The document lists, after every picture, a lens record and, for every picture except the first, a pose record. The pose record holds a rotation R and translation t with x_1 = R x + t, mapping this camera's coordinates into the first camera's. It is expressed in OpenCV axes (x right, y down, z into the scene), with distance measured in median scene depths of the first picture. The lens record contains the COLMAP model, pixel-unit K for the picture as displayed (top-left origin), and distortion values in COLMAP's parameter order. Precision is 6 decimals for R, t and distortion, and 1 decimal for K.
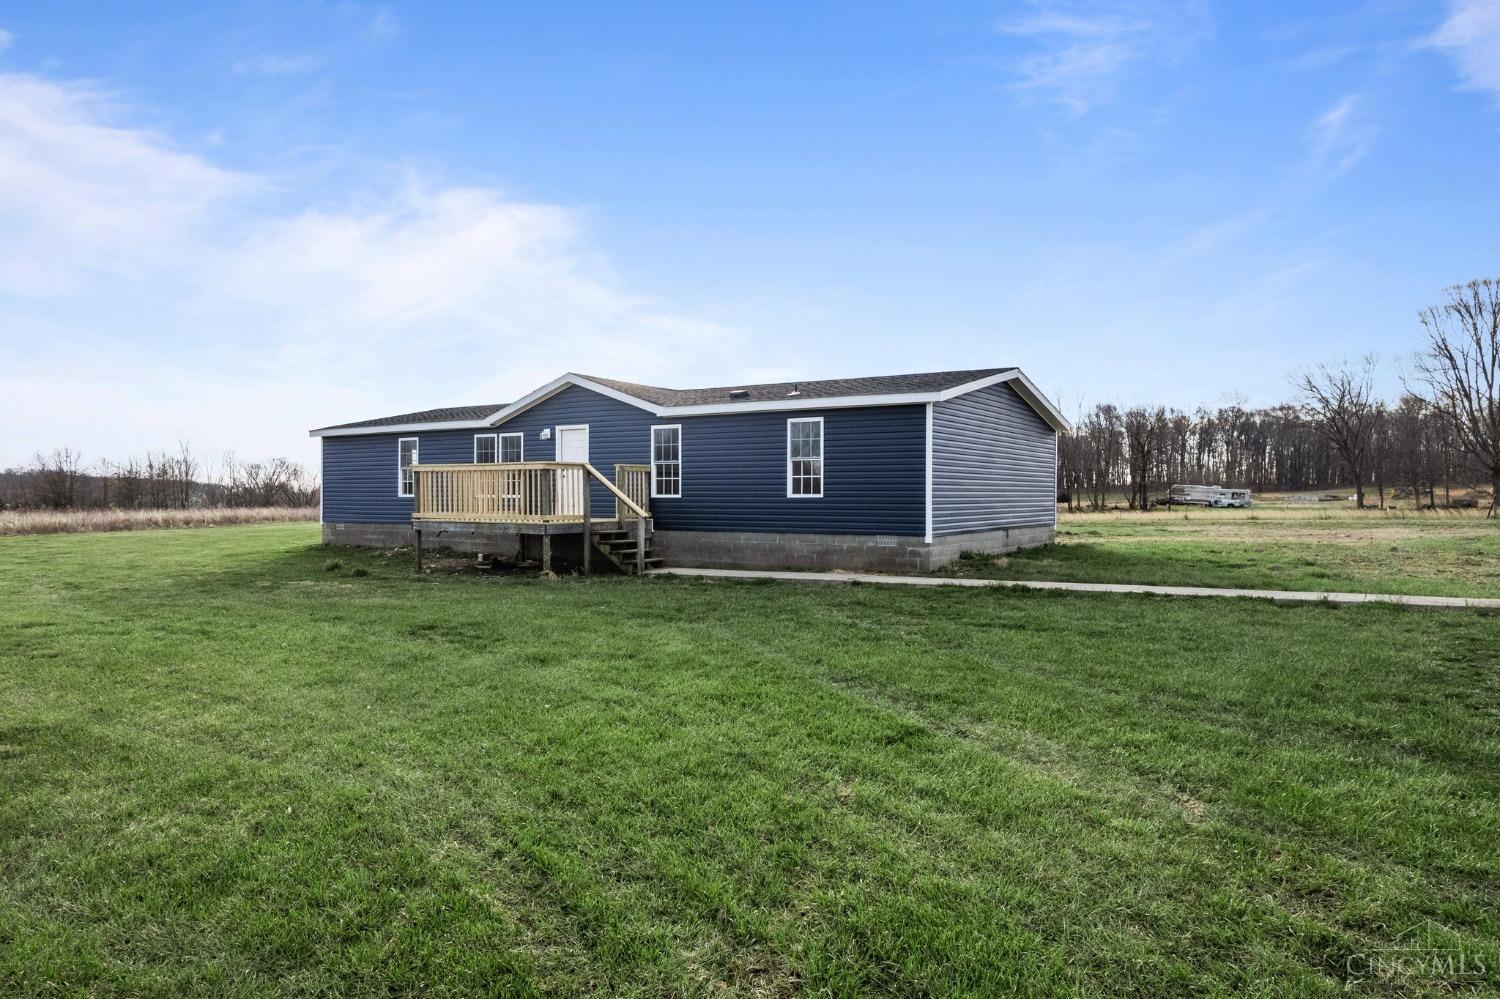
lens RADIAL K [[944.6, 0, 796.2], [0, 944.6, 507.3], [0, 0, 1]] dist [-0.093519, 0.090869]
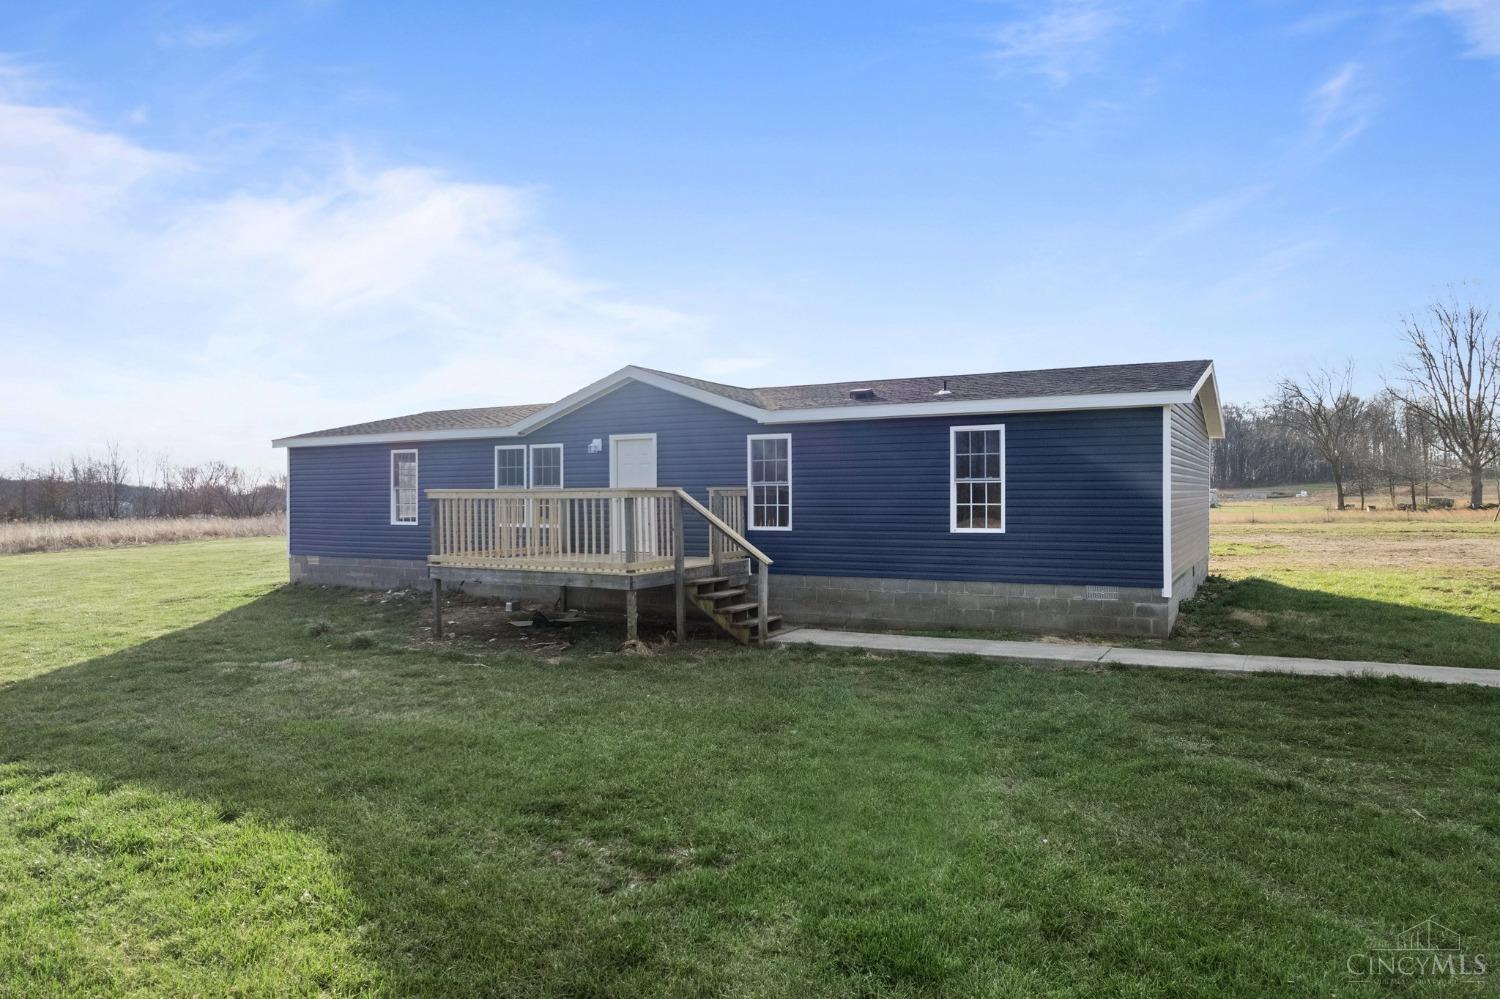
lens RADIAL K [[985.3, 0, 750.0], [0, 985.3, 499.5], [0, 0, 1]] dist [-0.102165, 0.086765]
pose [[0.999922, -0.009754, 0.007818, -0.143013], [0.009778, 0.999947, -0.003067, -0.029504], [-0.007788, 0.003144, 0.999965, 0.192007]]
